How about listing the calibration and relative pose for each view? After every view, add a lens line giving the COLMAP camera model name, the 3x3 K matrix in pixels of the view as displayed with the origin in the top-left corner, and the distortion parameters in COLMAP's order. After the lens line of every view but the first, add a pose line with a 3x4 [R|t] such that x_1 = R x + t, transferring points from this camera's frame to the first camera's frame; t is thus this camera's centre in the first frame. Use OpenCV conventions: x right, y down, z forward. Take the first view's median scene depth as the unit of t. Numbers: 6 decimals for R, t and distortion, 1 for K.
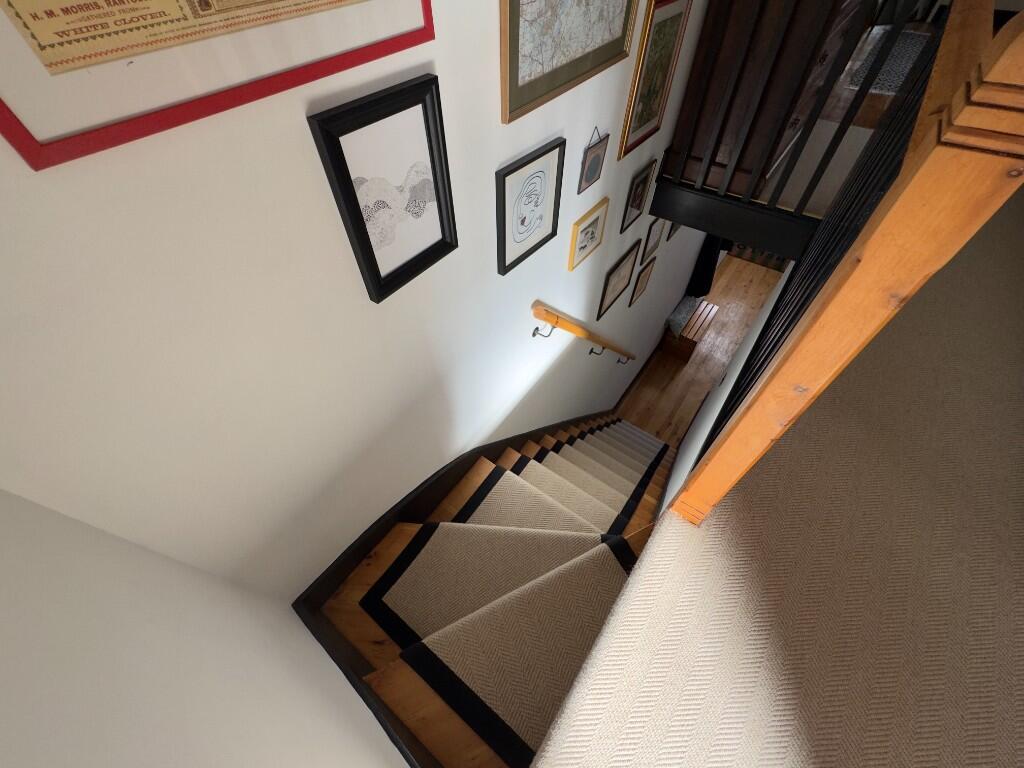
lens RADIAL K [[411.8, 0, 512.0], [0, 411.8, 384.0], [0, 0, 1]] dist [-0.000405, -0.000180]
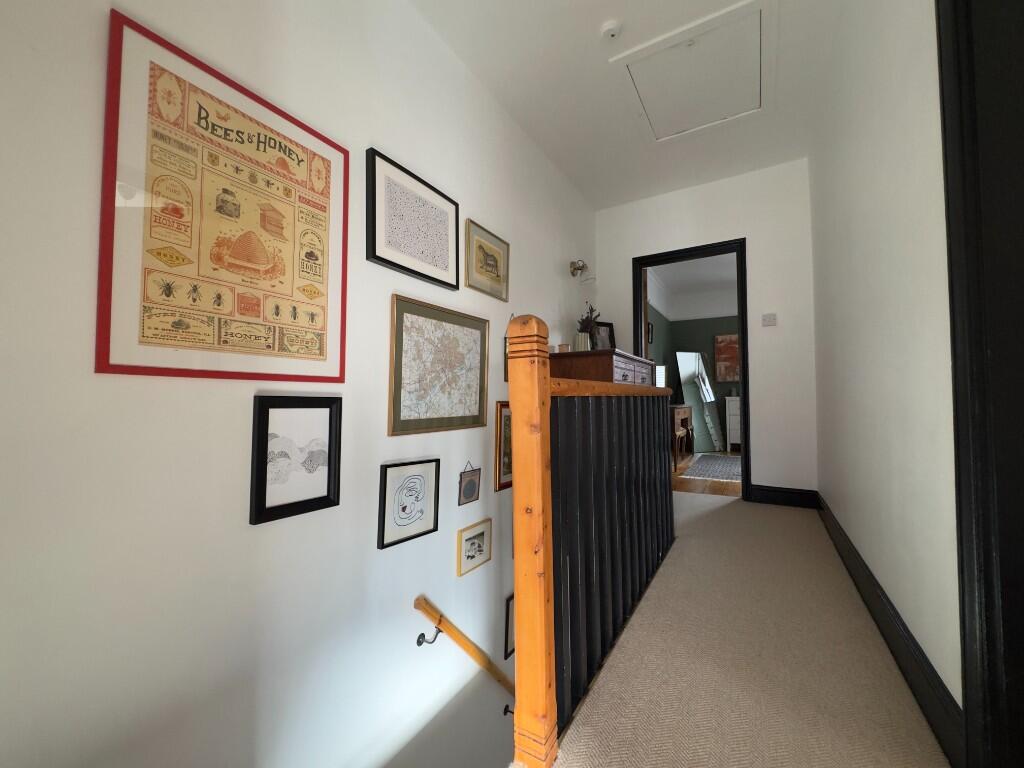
lens RADIAL K [[411.8, 0, 512.0], [0, 411.8, 384.0], [0, 0, 1]] dist [-0.000405, -0.000180]
pose [[0.995789, 0.016627, 0.090149, 0.304712], [0.063263, 0.587052, -0.807073, 0.555654], [-0.066341, 0.809378, 0.583529, -0.120158]]
